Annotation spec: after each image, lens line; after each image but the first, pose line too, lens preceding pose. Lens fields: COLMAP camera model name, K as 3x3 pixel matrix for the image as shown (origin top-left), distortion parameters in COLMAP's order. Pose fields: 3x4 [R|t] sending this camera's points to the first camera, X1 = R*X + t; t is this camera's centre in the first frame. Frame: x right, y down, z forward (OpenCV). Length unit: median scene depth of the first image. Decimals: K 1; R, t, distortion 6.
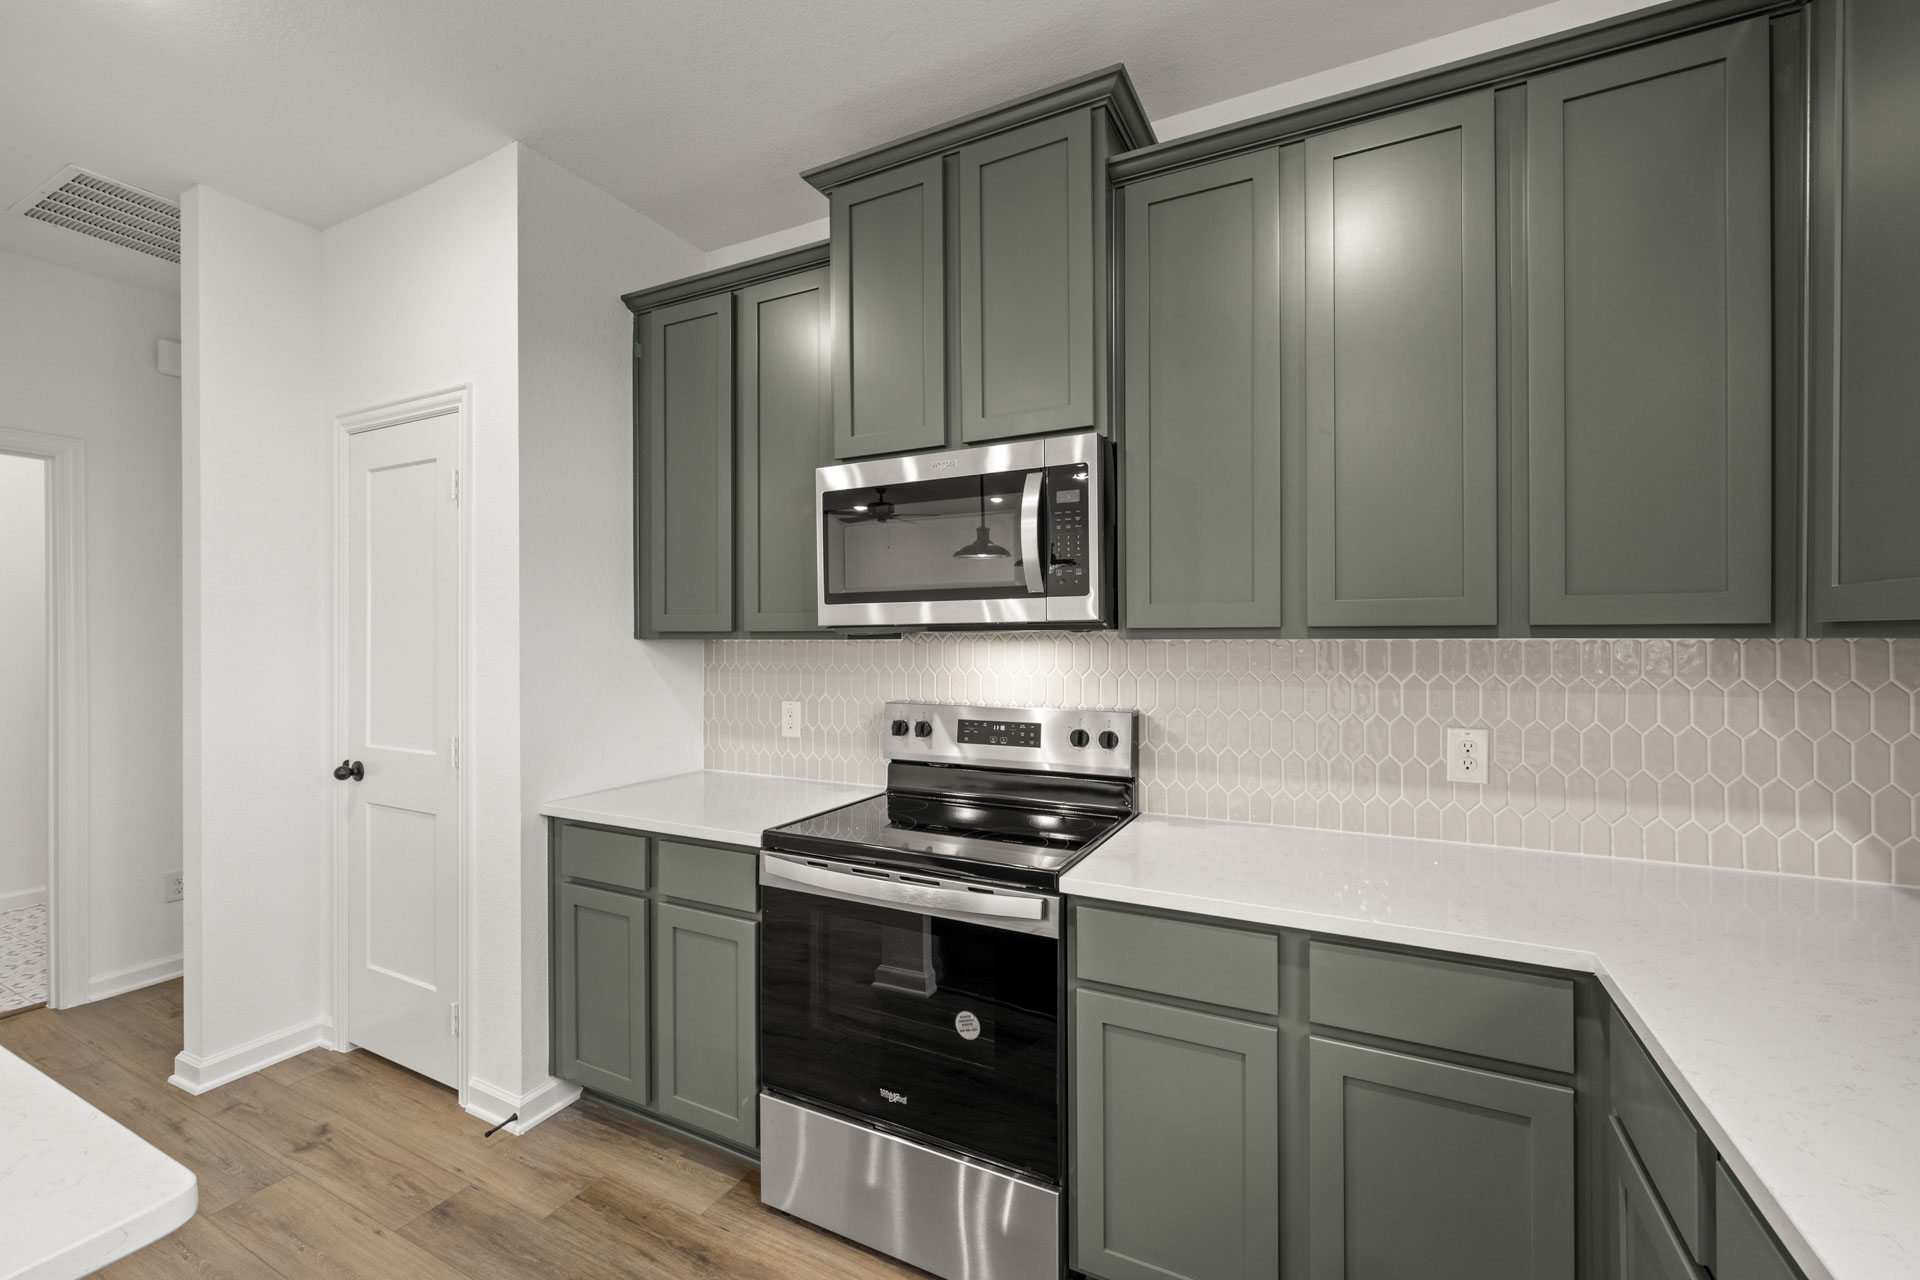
lens RADIAL K [[809.2, 0, 951.4], [0, 809.2, 632.4], [0, 0, 1]] dist [0.003462, -0.002115]
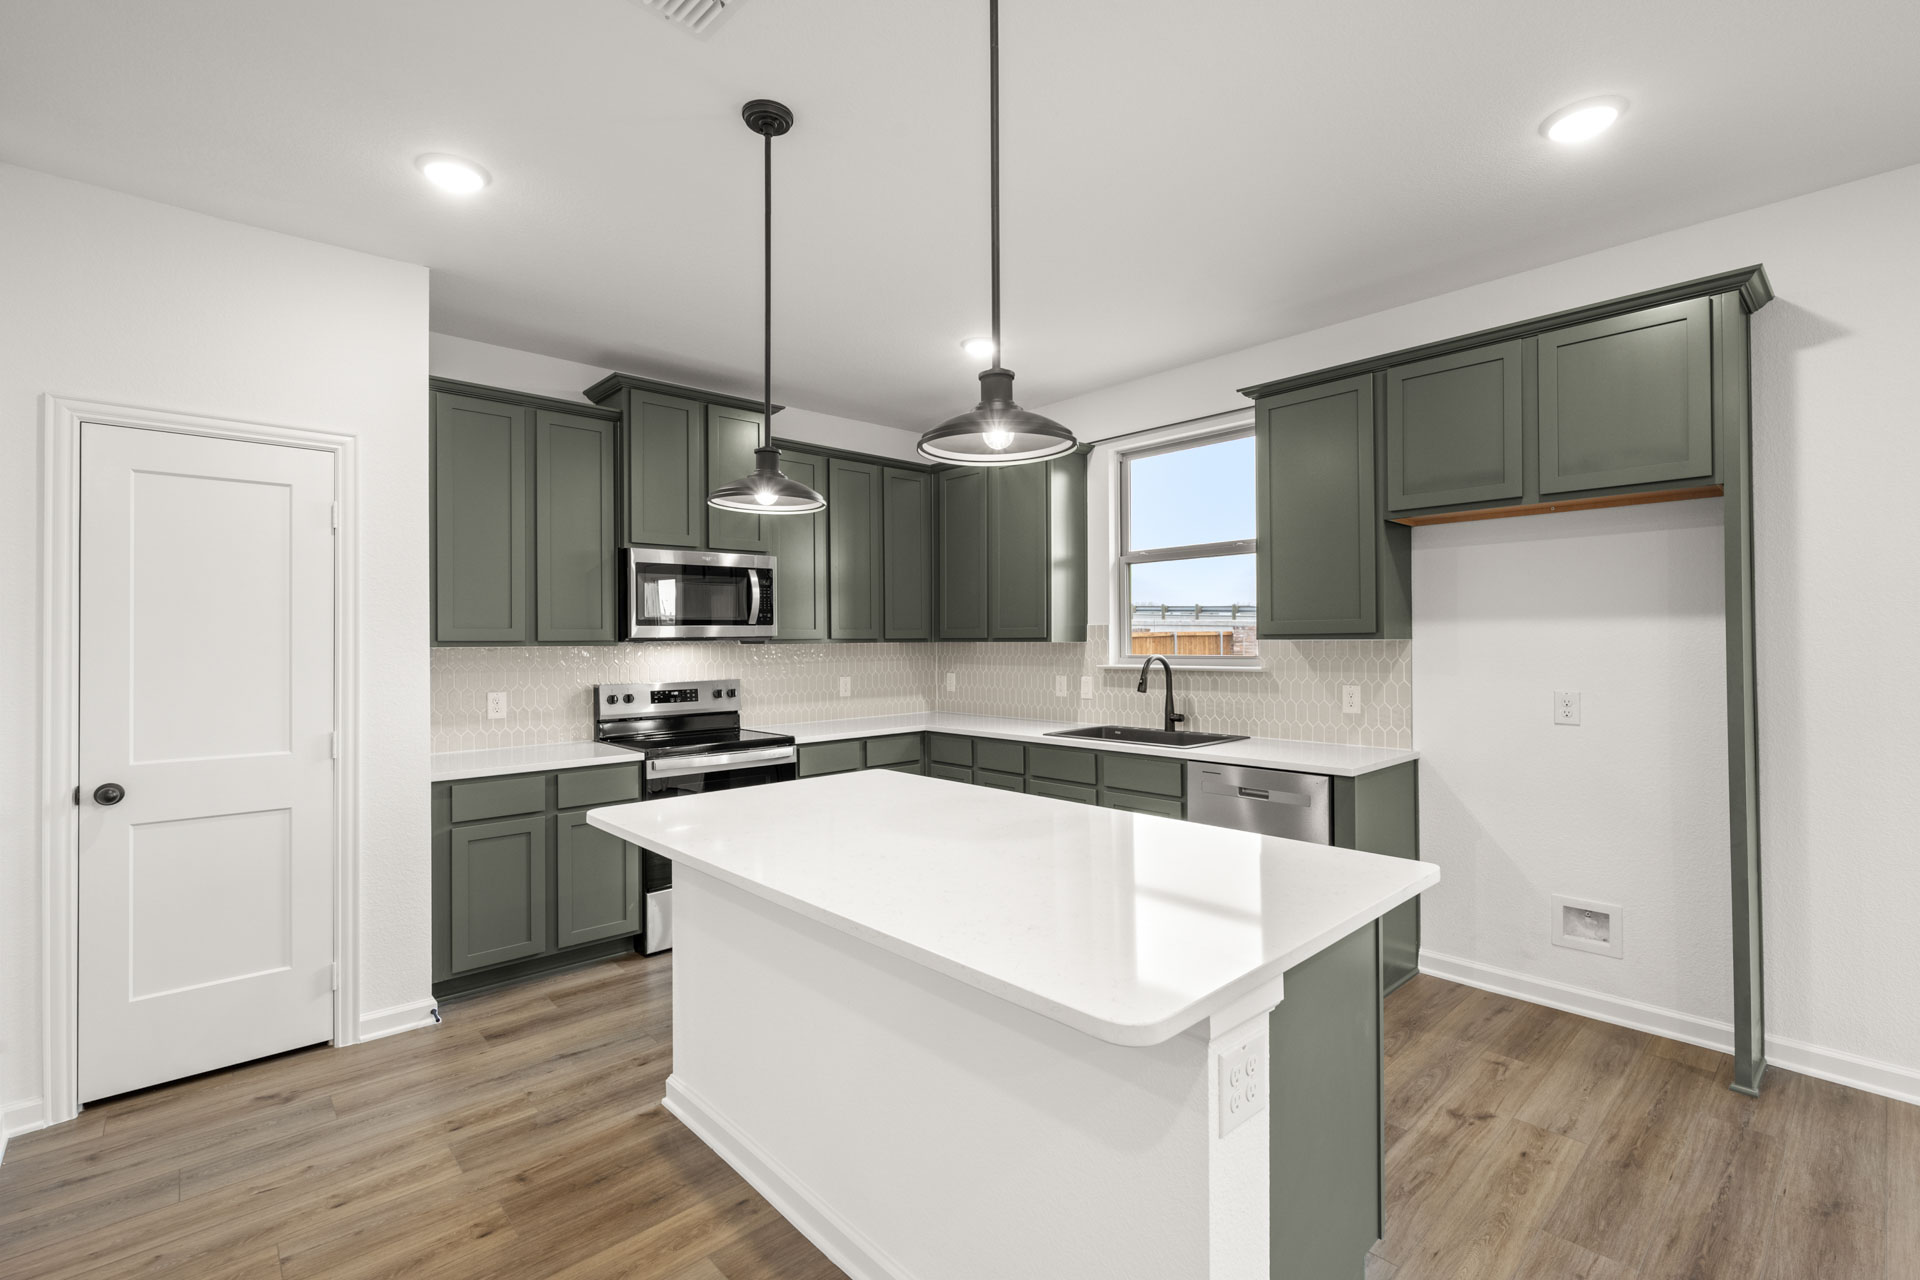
lens RADIAL K [[853.8, 0, 963.0], [0, 853.8, 634.2], [0, 0, 1]] dist [0.002050, -0.000851]
pose [[0.344944, 0.005623, 0.938606, -1.767006], [0.002434, 0.999973, -0.006885, -0.001323], [-0.938620, 0.004659, 0.344921, -0.325436]]
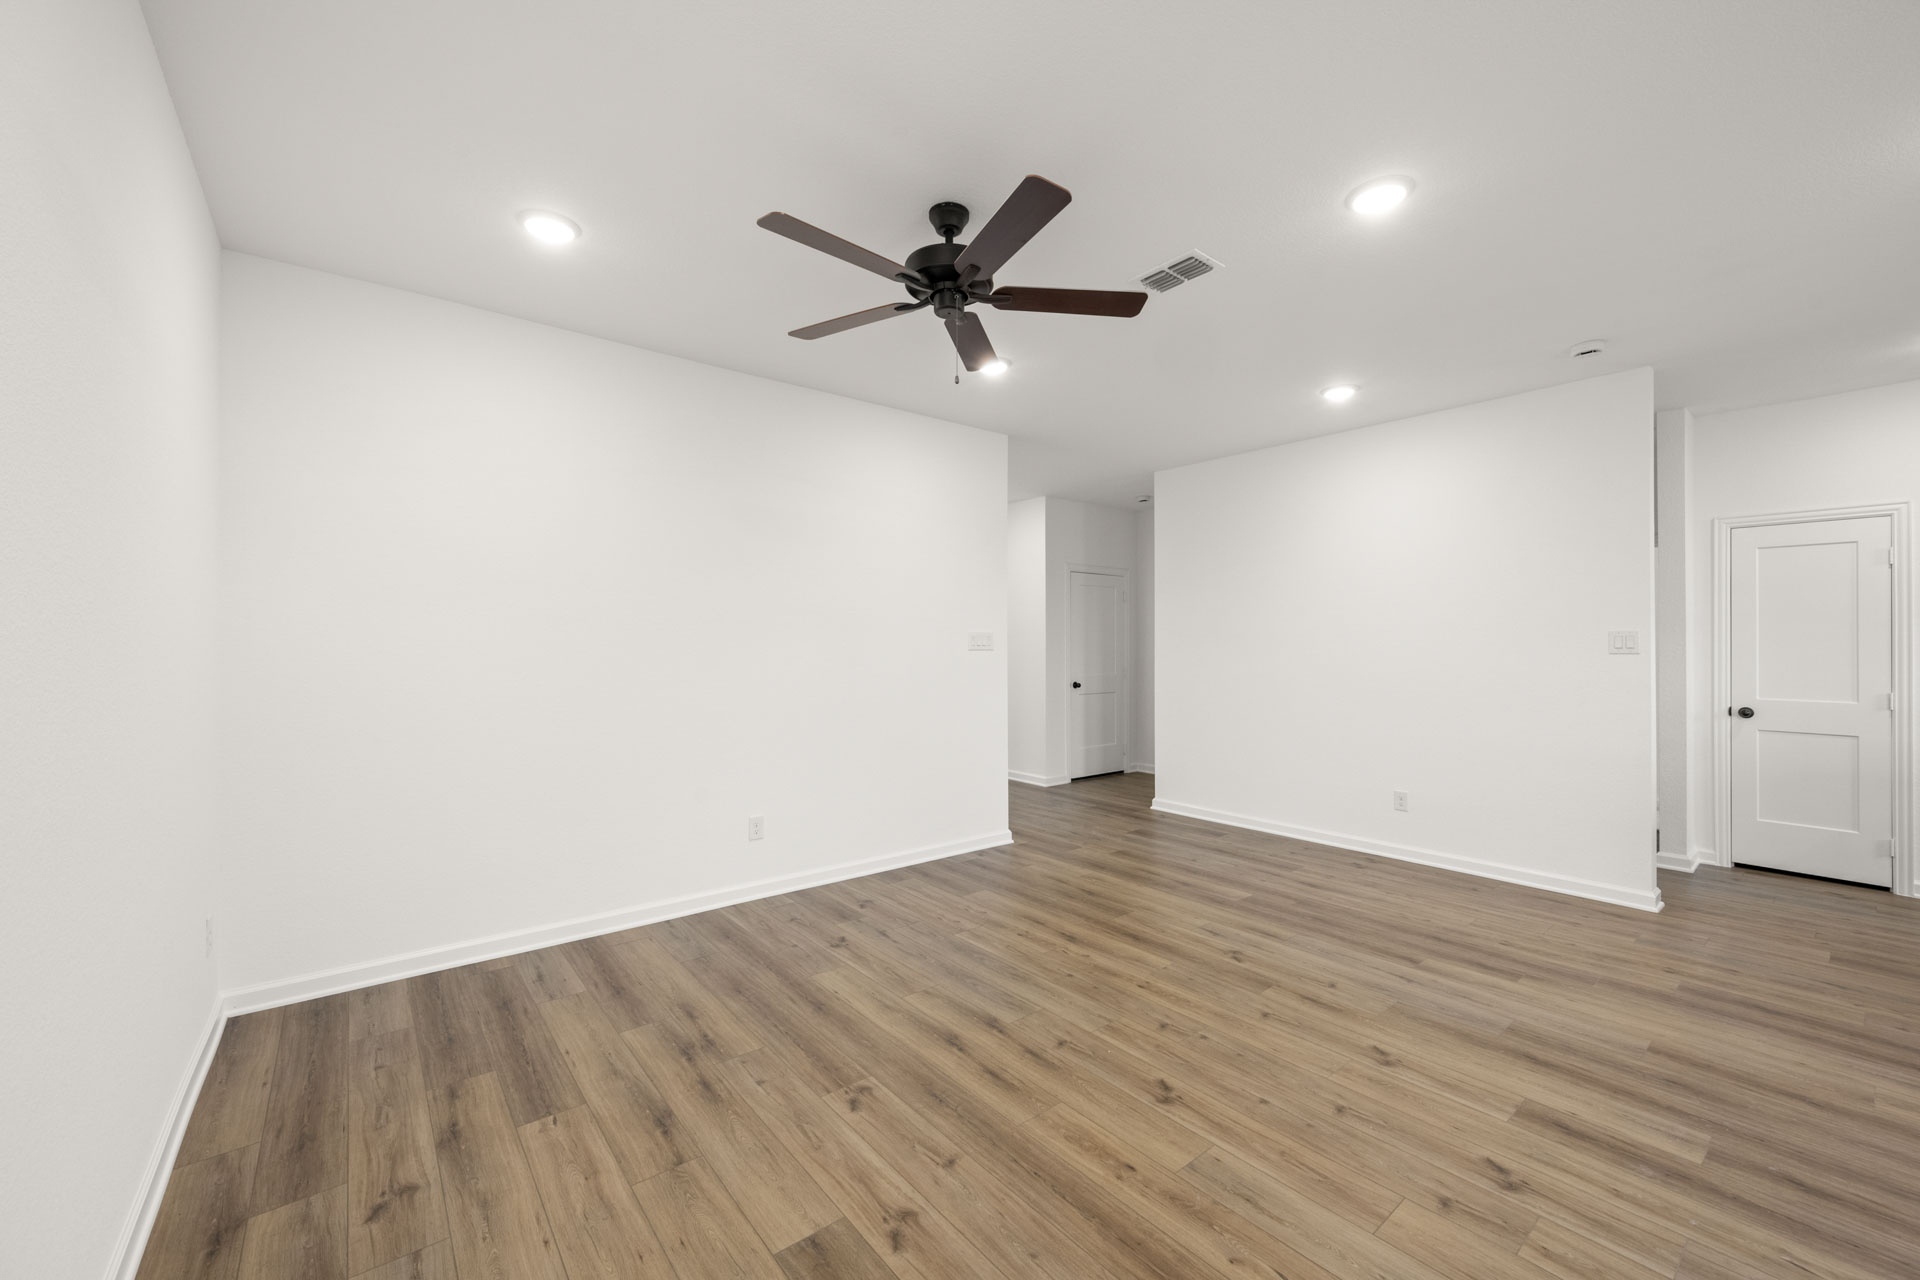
lens RADIAL K [[755.8, 0, 964.3], [0, 755.8, 638.2], [0, 0, 1]] dist [0.000408, 0.001177]
pose [[0.917849, -0.000952, -0.396928, -2.255178], [0.000080, 0.999998, -0.002214, 0.009496], [0.396930, 0.002000, 0.917847, -1.698689]]
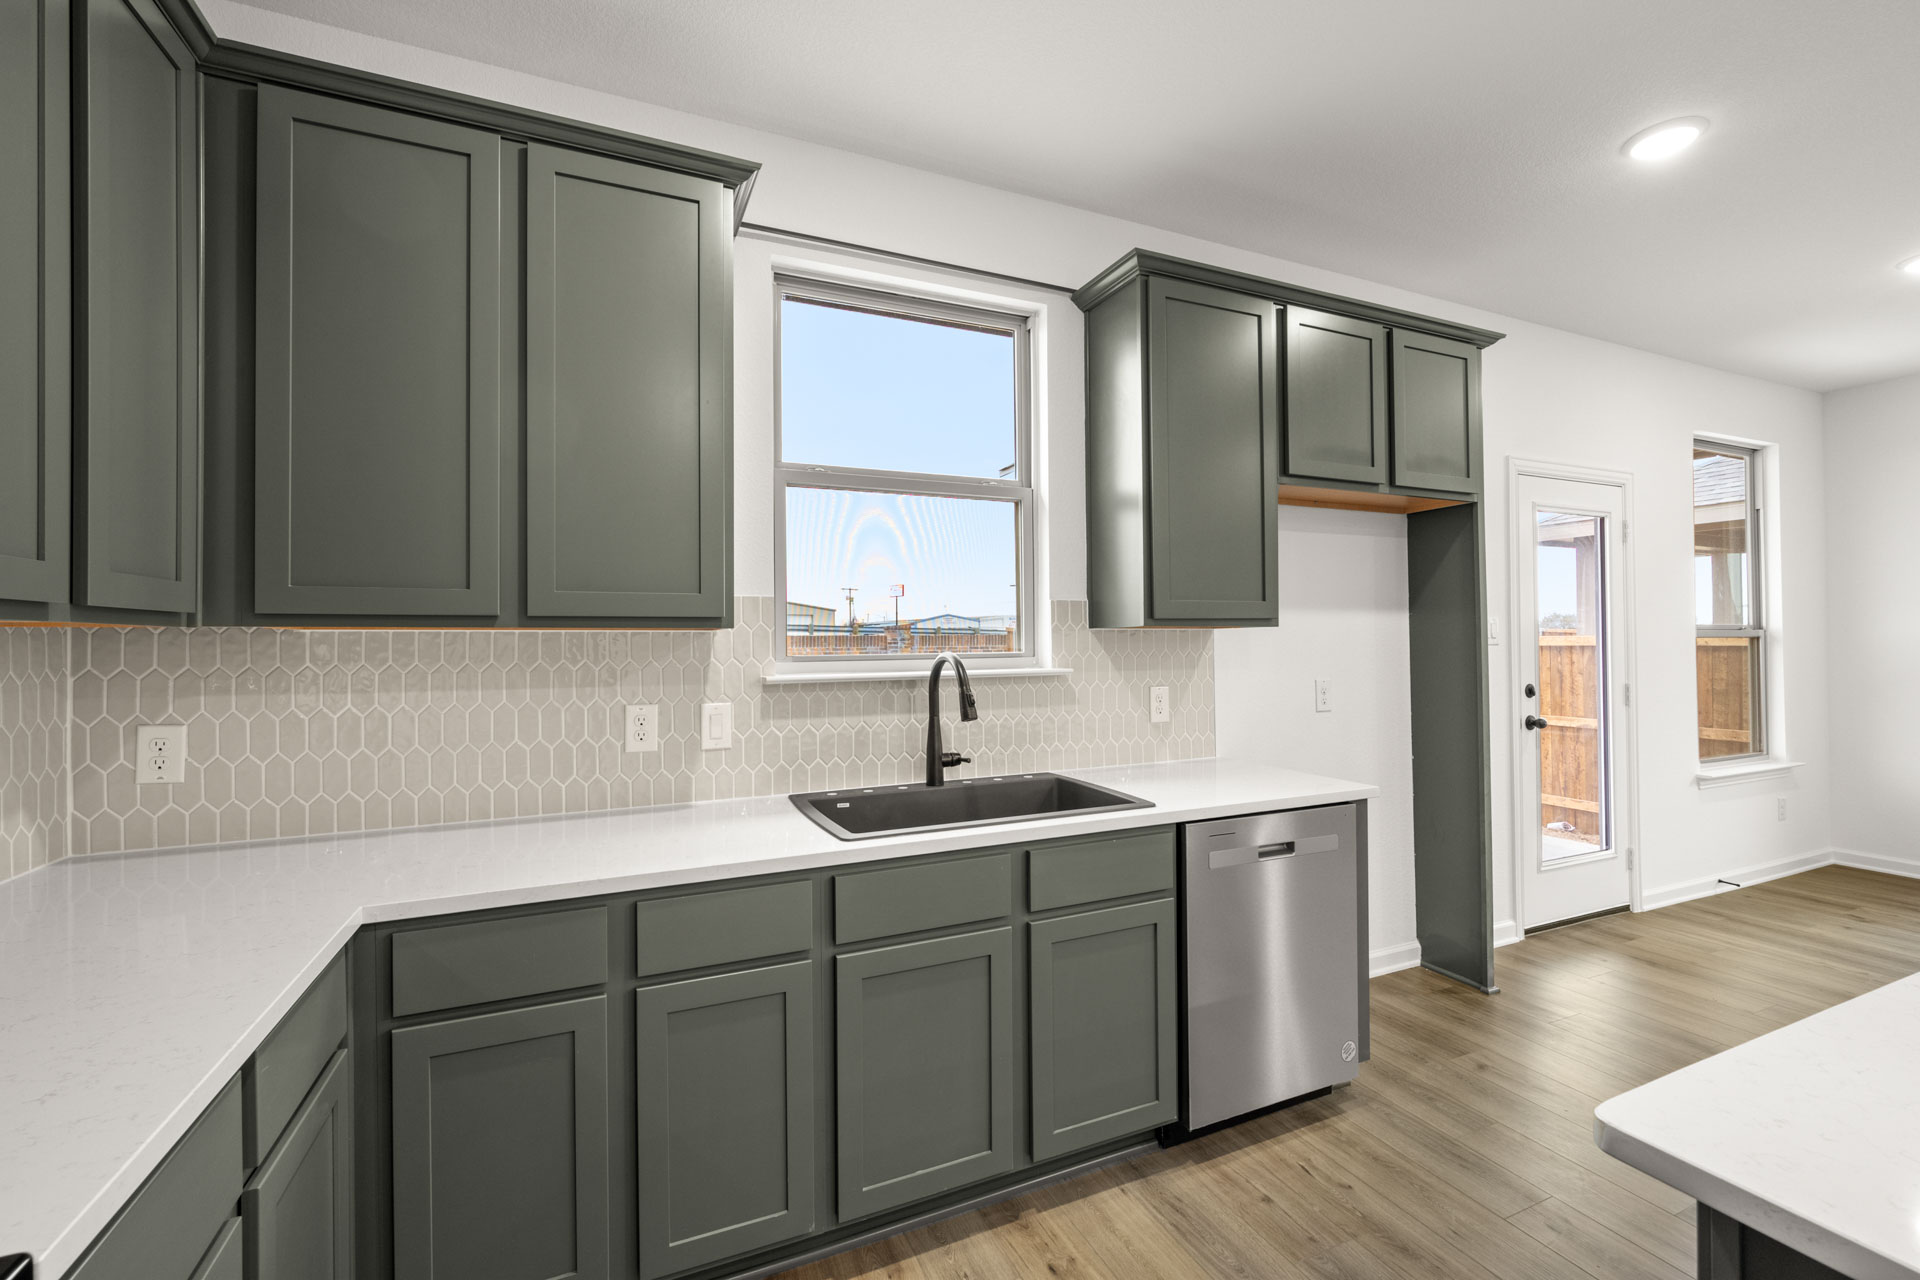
lens RADIAL K [[809.2, 0, 964.8], [0, 809.2, 632.7], [0, 0, 1]] dist [0.003462, -0.002115]
pose [[-0.779878, 0.013254, 0.625791, -0.332334], [0.004888, 0.999874, -0.015086, 0.025909], [-0.625912, -0.008706, -0.779845, 0.833986]]
